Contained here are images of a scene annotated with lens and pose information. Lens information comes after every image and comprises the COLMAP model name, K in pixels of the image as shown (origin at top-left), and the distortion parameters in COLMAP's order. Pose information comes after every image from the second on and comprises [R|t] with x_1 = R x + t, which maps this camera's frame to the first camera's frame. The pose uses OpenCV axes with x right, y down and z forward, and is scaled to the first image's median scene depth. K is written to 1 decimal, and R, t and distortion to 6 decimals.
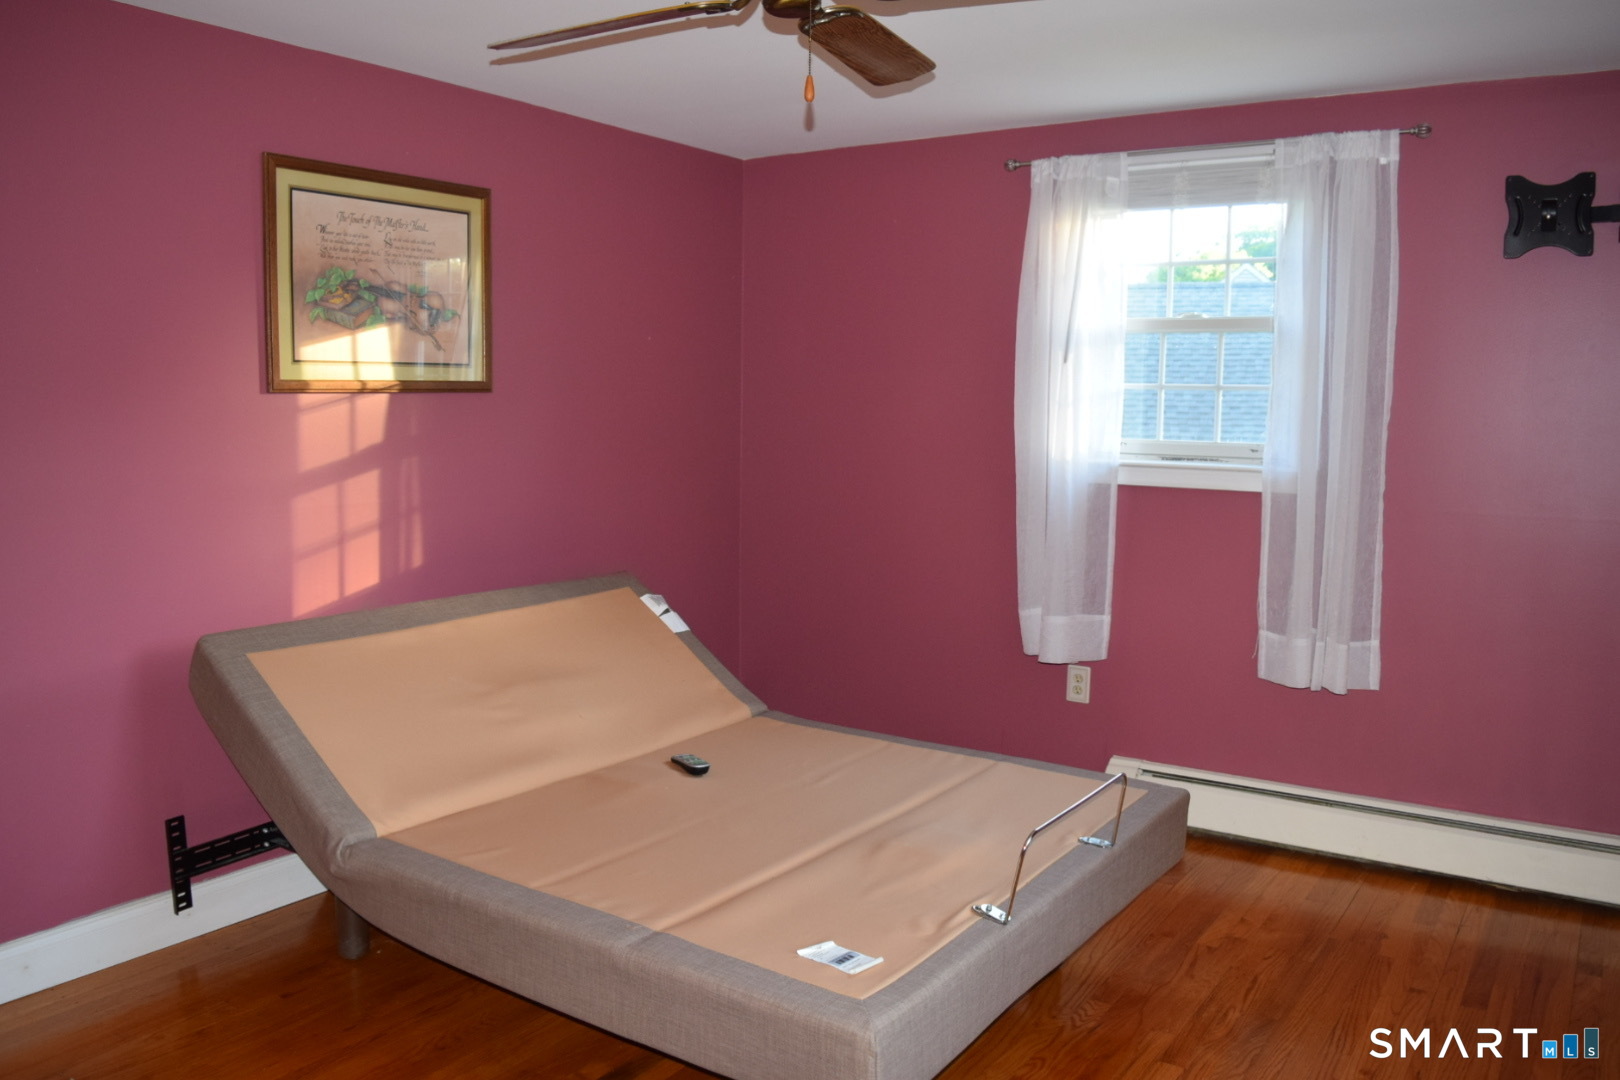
lens RADIAL K [[1267.9, 0, 816.5], [0, 1267.9, 535.1], [0, 0, 1]] dist [-0.091487, 0.016958]
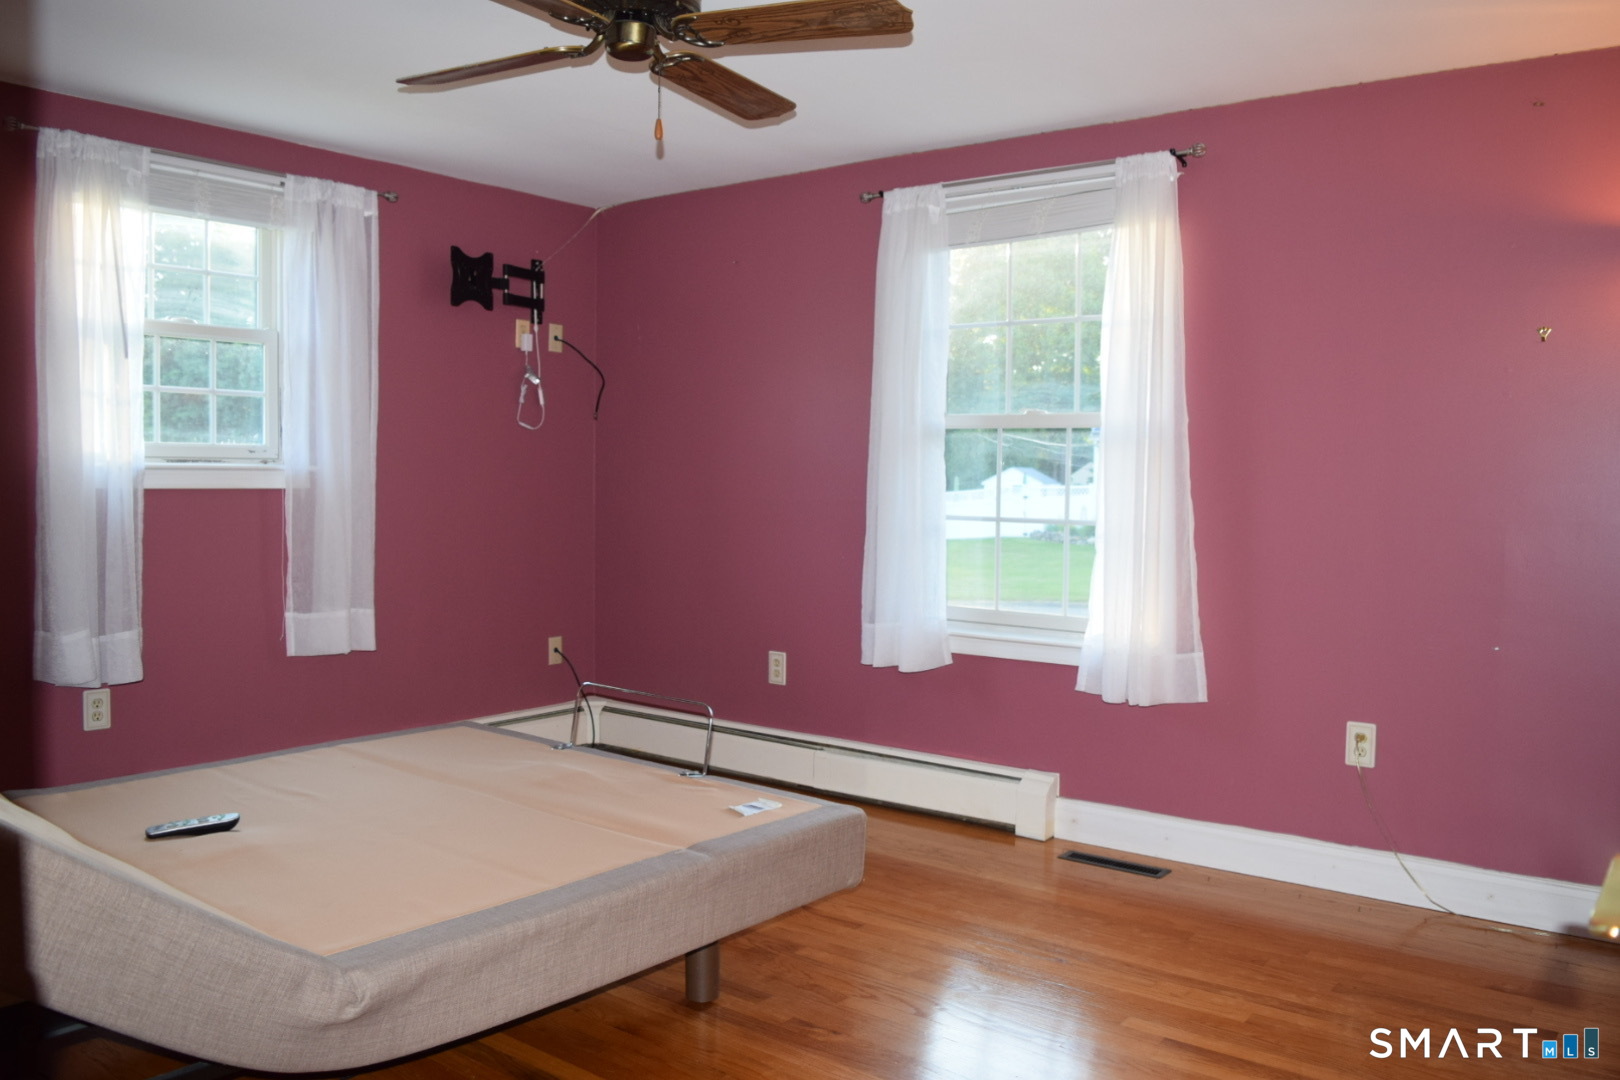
lens RADIAL K [[1267.9, 0, 817.8], [0, 1267.9, 542.3], [0, 0, 1]] dist [-0.091487, 0.016958]
pose [[0.072058, -0.066391, 0.995188, -0.707999], [0.093890, 0.993803, 0.059501, -0.007458], [-0.992971, 0.089151, 0.077845, 0.444747]]
